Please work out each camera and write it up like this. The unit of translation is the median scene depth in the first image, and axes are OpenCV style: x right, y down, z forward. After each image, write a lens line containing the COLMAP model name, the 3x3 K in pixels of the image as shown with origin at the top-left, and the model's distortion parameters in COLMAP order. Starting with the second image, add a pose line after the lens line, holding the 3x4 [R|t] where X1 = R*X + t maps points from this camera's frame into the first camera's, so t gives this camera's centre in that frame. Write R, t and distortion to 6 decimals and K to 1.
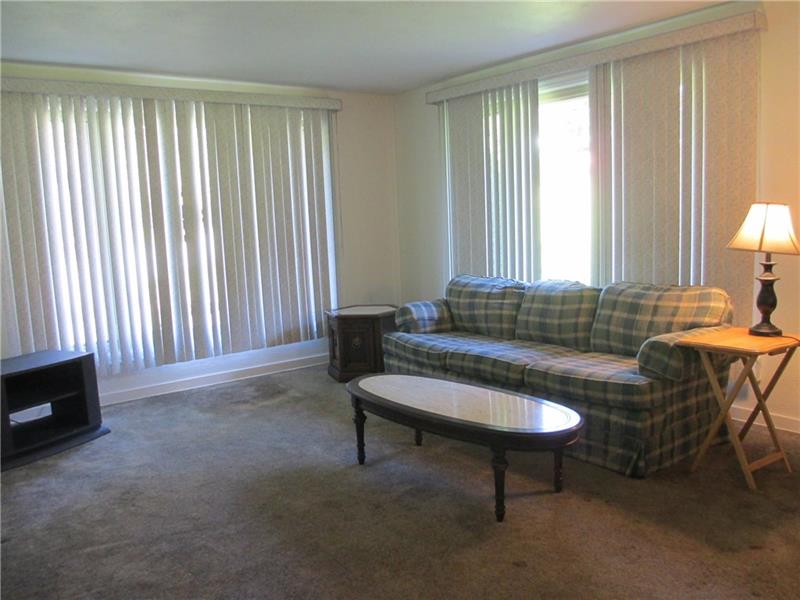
lens RADIAL K [[667.0, 0, 398.1], [0, 667.0, 301.2], [0, 0, 1]] dist [-0.055924, 0.016377]
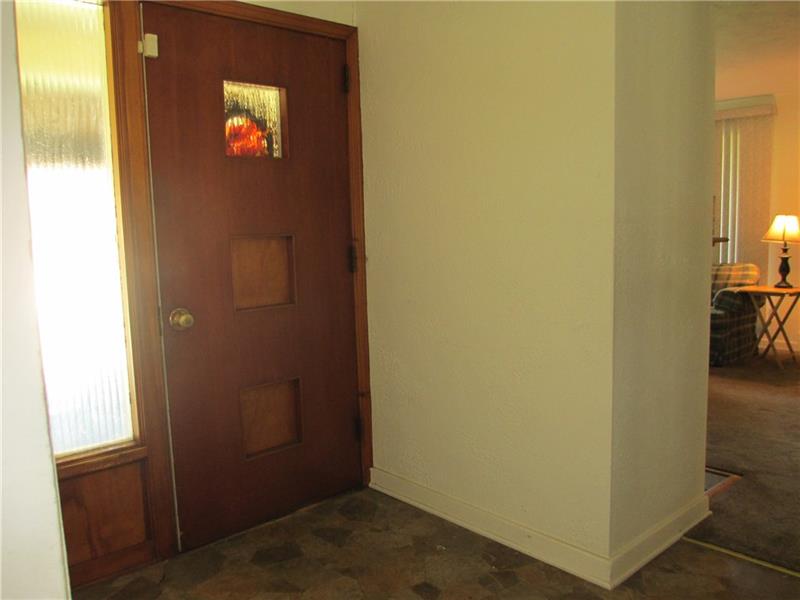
lens RADIAL K [[667.0, 0, 400.4], [0, 667.0, 298.6], [0, 0, 1]] dist [-0.055924, 0.016377]
pose [[0.996510, 0.004519, 0.083355, -0.626204], [-0.002697, 0.999755, -0.021954, 0.121004], [-0.083434, 0.021653, 0.996278, -0.690987]]
